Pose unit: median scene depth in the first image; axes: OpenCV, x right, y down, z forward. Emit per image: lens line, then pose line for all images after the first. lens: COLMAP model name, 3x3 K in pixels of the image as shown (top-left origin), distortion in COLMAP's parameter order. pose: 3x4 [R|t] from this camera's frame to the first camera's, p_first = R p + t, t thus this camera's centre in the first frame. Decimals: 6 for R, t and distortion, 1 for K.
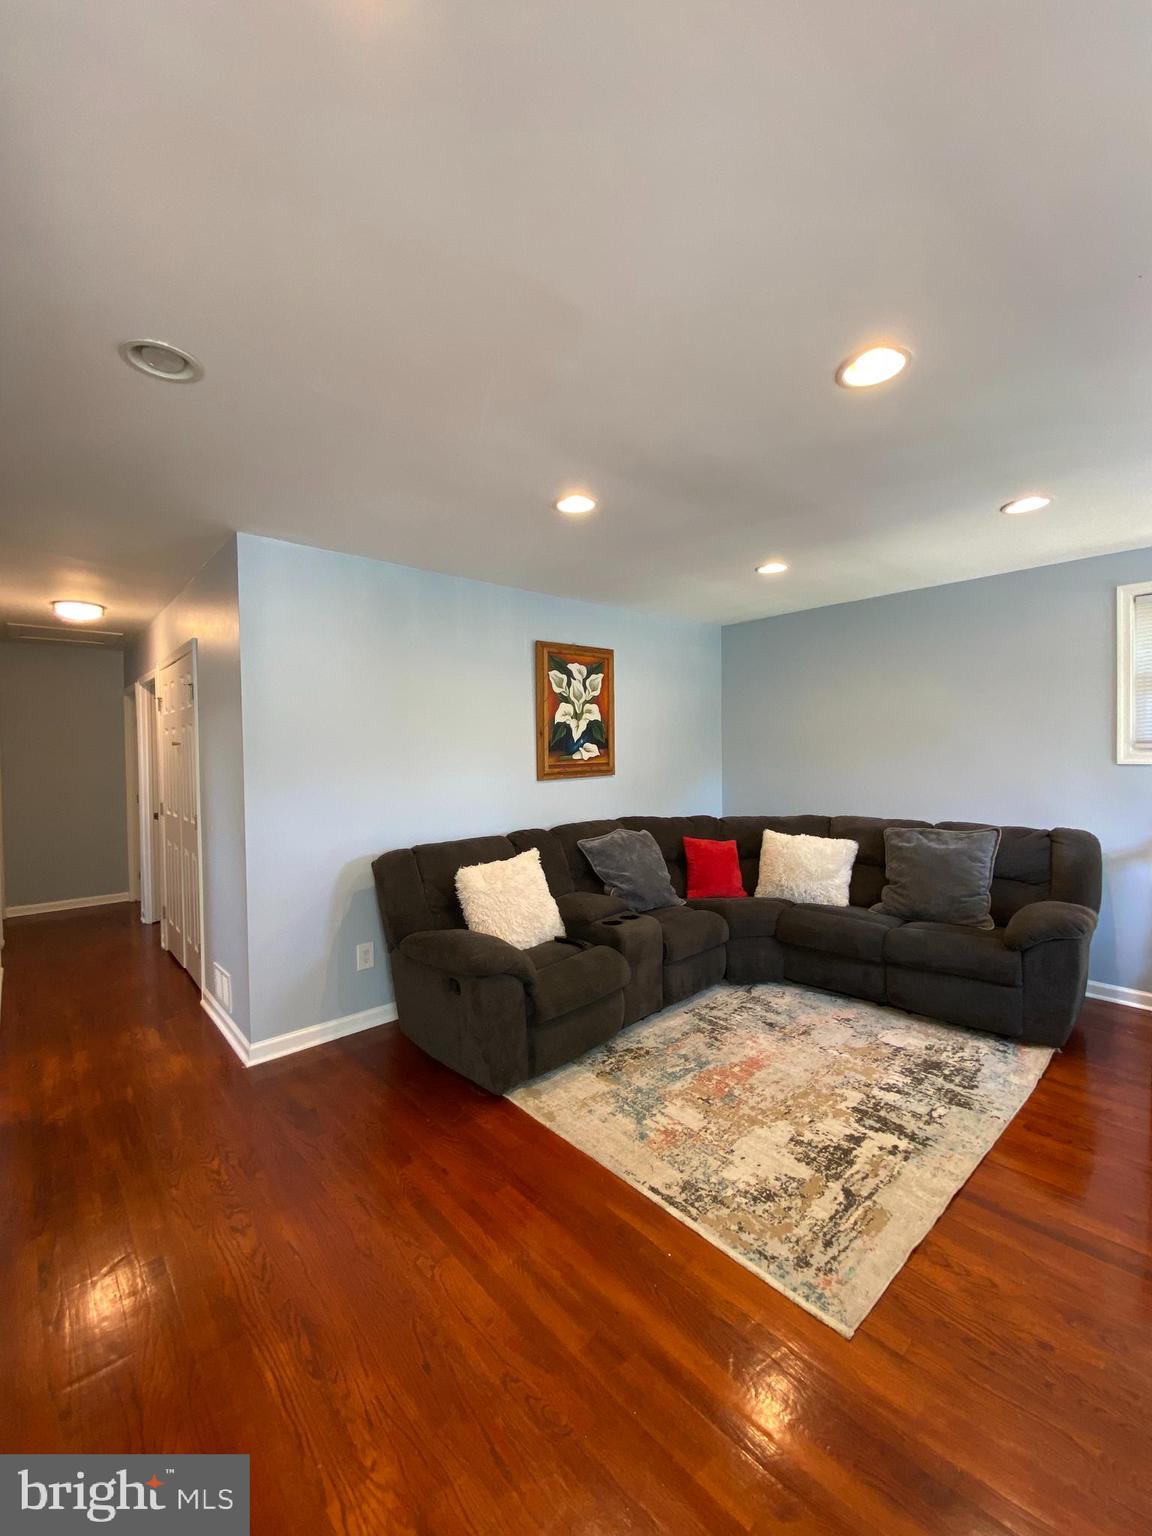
lens RADIAL K [[611.9, 0, 571.8], [0, 611.9, 763.1], [0, 0, 1]] dist [0.020988, -0.018882]
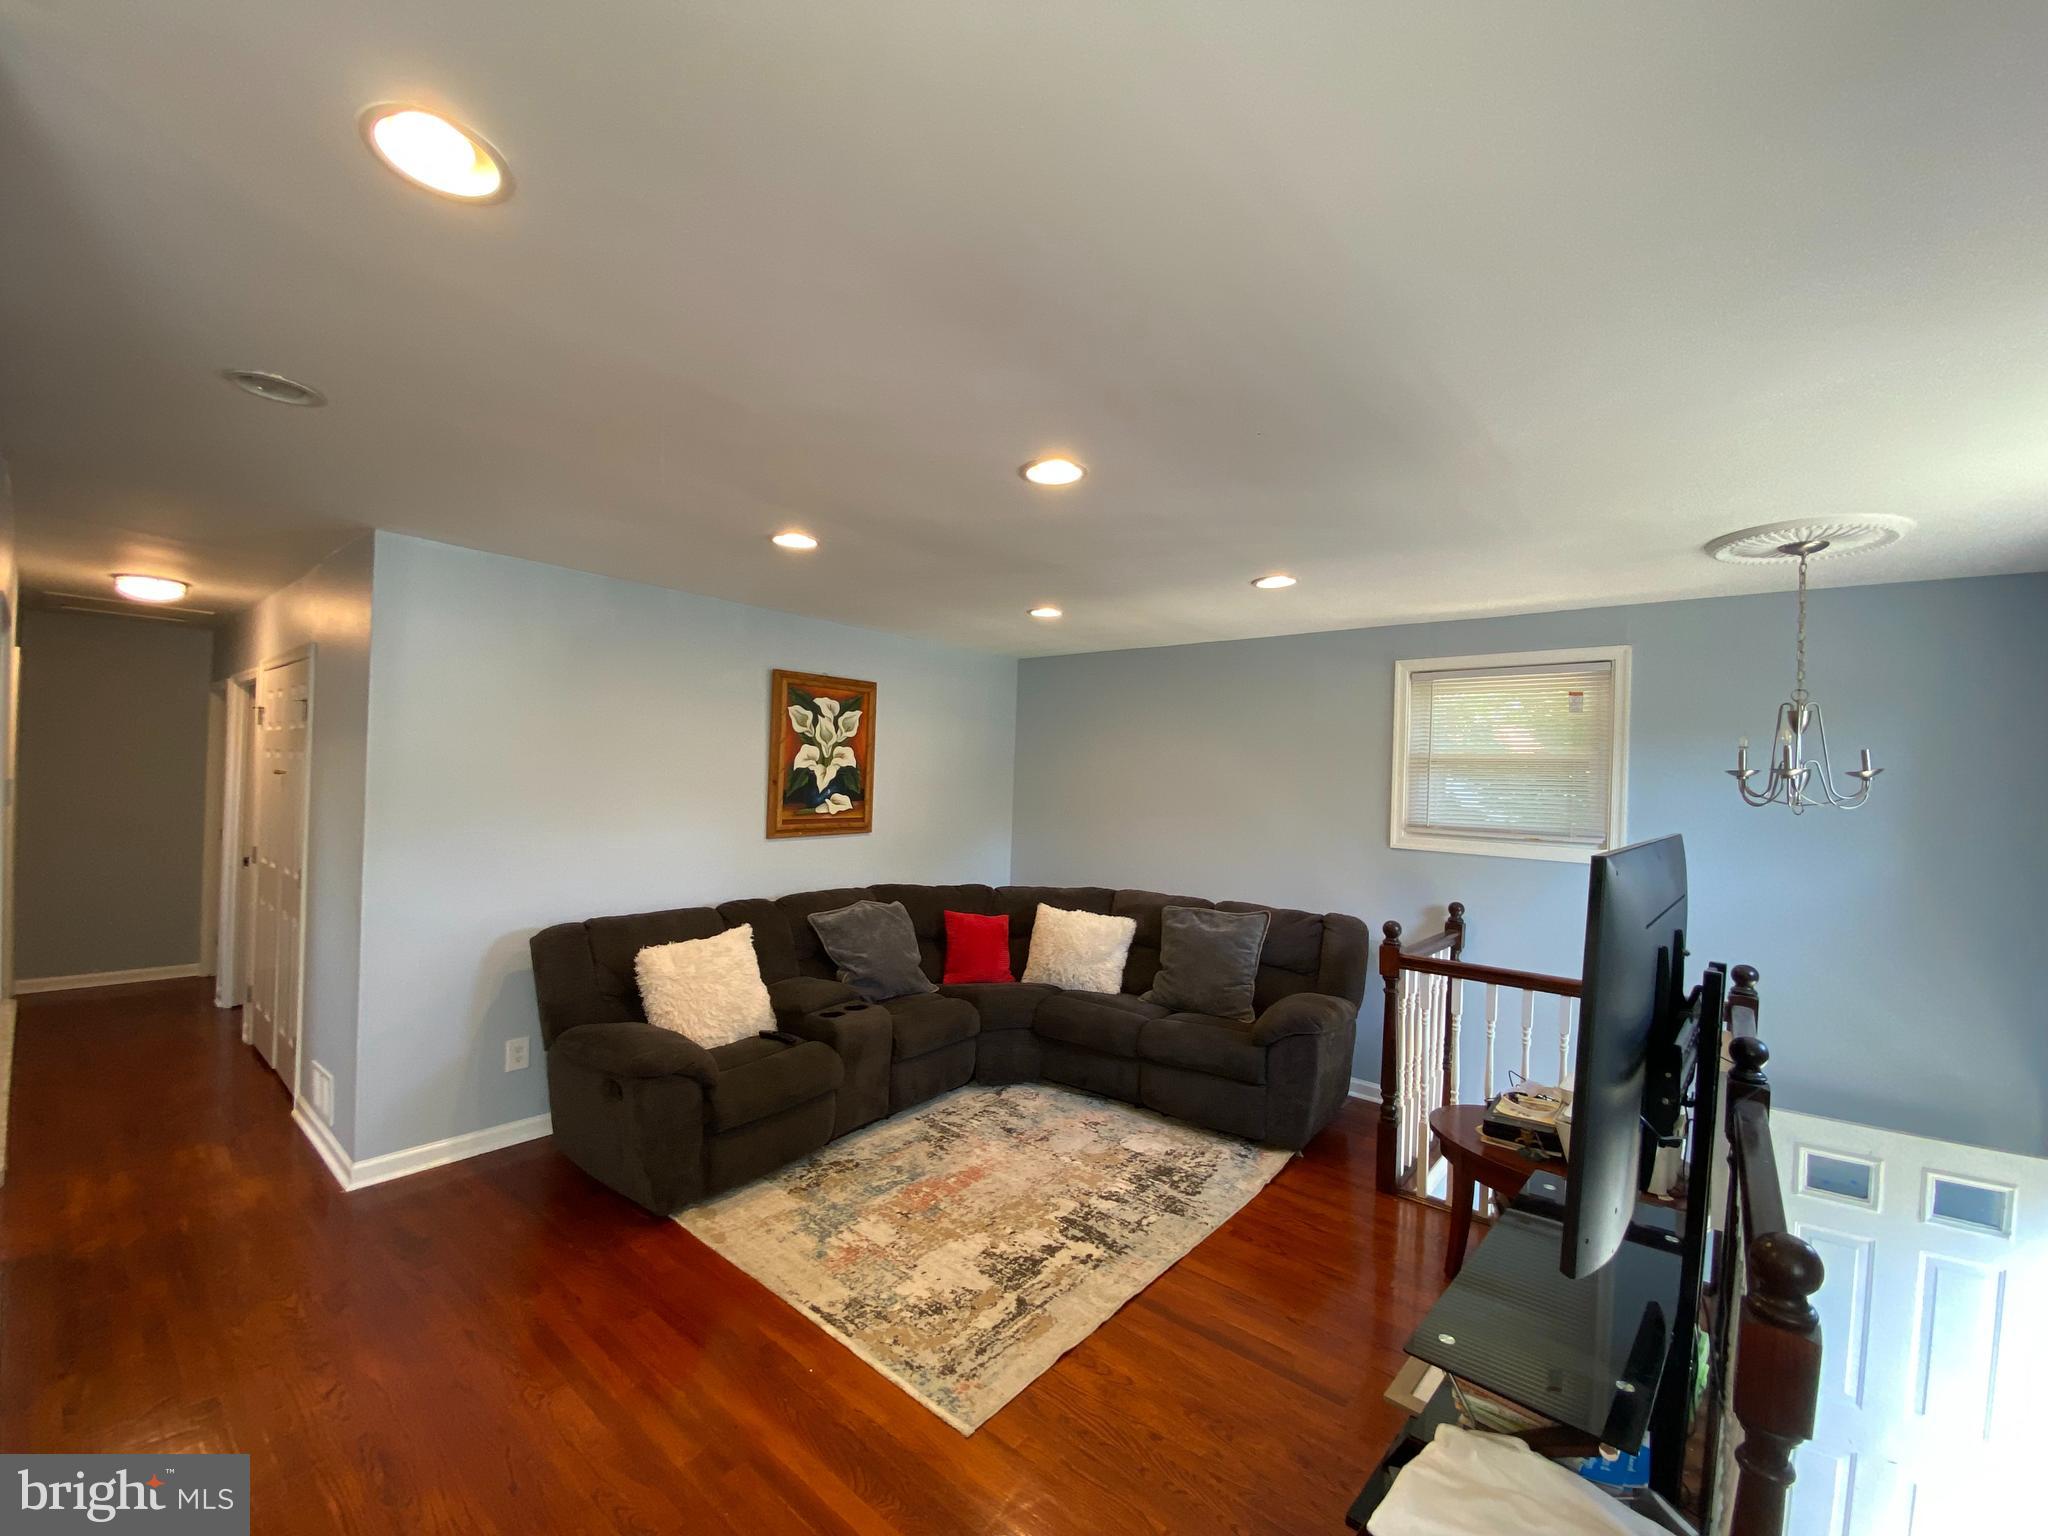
lens RADIAL K [[826.1, 0, 1018.3], [0, 826.1, 773.3], [0, 0, 1]] dist [0.020295, -0.017959]
pose [[0.988174, 0.048276, 0.145538, 0.146117], [-0.045405, 0.998704, -0.022990, -0.063978], [-0.146459, 0.016110, 0.989086, -0.197419]]
